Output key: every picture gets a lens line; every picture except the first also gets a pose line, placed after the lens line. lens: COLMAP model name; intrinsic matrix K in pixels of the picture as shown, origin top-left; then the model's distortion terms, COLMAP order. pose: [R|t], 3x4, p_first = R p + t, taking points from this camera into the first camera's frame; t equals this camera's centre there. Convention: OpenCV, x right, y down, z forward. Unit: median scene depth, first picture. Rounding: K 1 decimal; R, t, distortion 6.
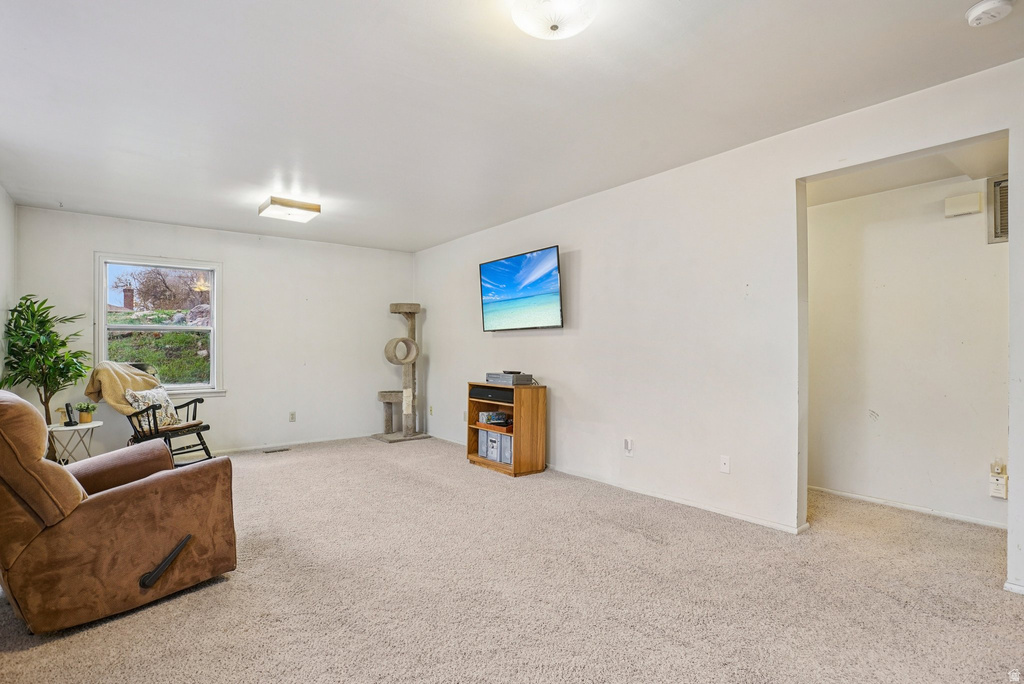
lens RADIAL K [[535.9, 0, 504.5], [0, 535.9, 339.3], [0, 0, 1]] dist [-0.002563, 0.000001]
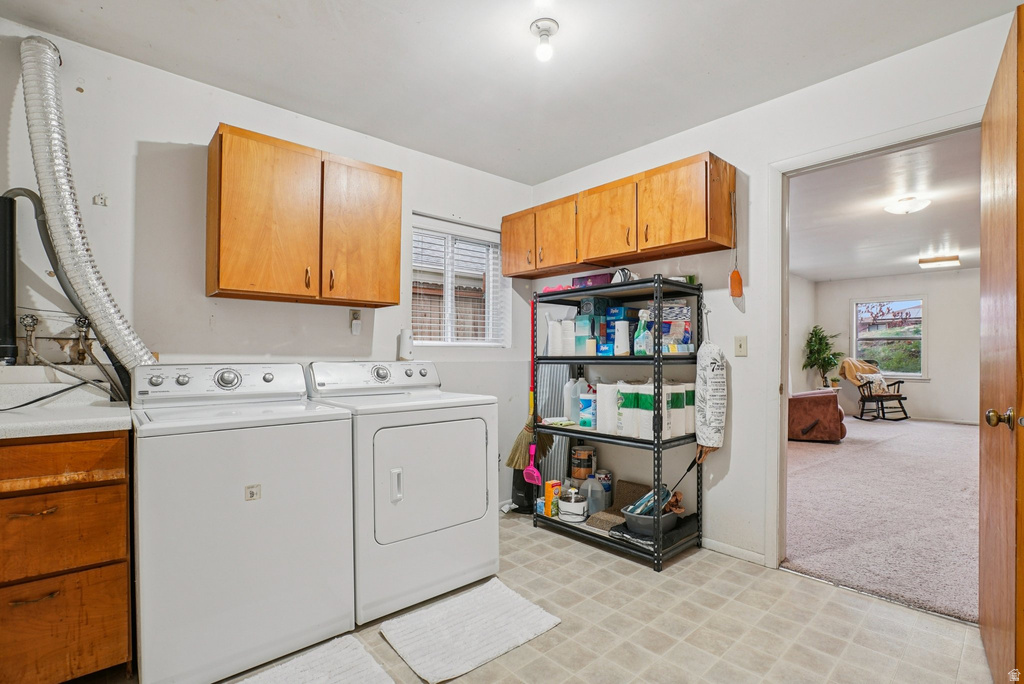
lens RADIAL K [[487.6, 0, 511.8], [0, 487.6, 348.9], [0, 0, 1]] dist [-0.004484, -0.000133]
pose [[0.115516, -0.010479, -0.993250, 0.830816], [0.009679, 0.999909, -0.009423, 0.014266], [0.993258, -0.008526, 0.115607, -0.395819]]
